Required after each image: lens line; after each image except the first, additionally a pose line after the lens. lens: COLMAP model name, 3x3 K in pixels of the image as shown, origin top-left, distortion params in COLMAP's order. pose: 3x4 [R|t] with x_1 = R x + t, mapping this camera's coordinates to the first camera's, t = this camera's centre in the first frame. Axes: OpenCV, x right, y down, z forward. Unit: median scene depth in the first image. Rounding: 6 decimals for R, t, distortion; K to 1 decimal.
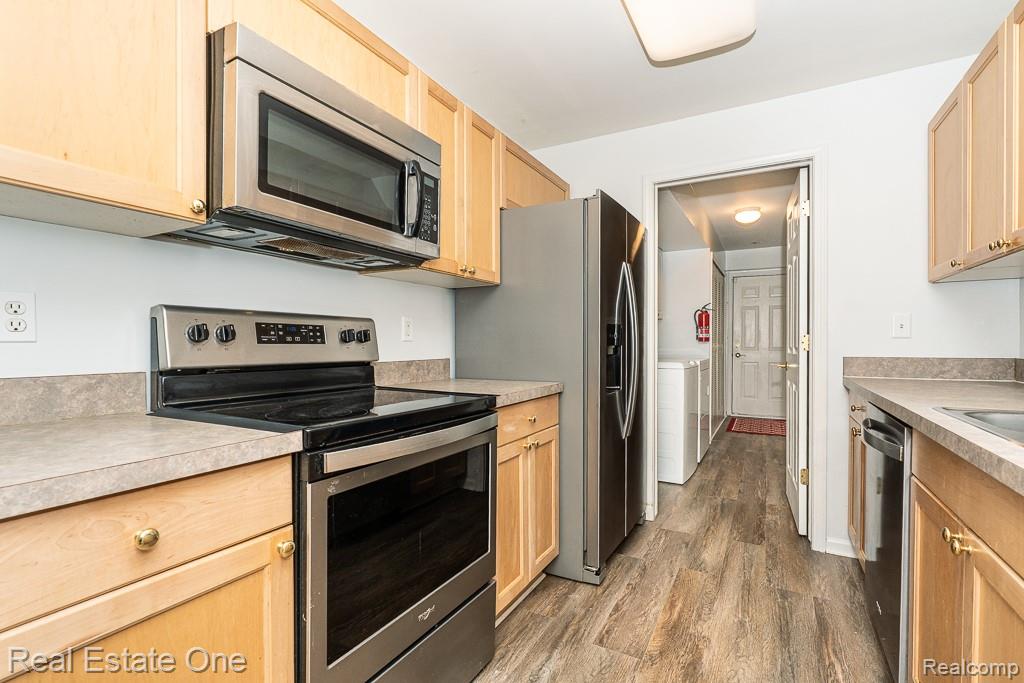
lens RADIAL K [[472.7, 0, 514.4], [0, 472.7, 346.3], [0, 0, 1]] dist [-0.007157, 0.001506]
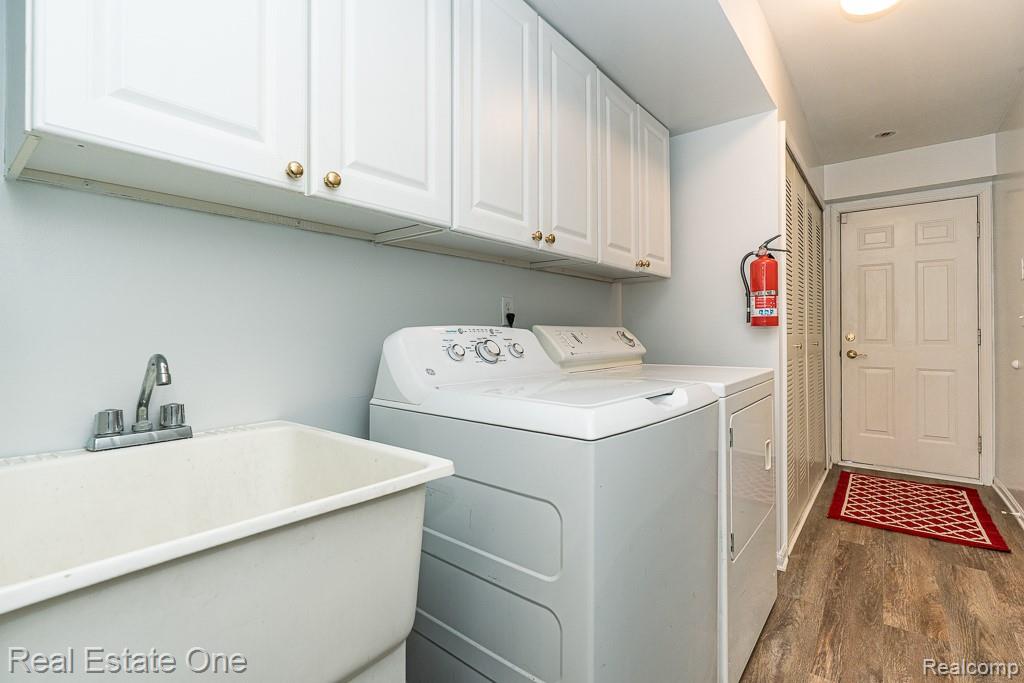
lens RADIAL K [[472.7, 0, 509.8], [0, 472.7, 336.1], [0, 0, 1]] dist [-0.007157, 0.001506]
pose [[0.983716, -0.009966, -0.179451, 0.246705], [0.008413, 0.999920, -0.009412, 0.000343], [0.179531, 0.007749, 0.983722, 0.531981]]
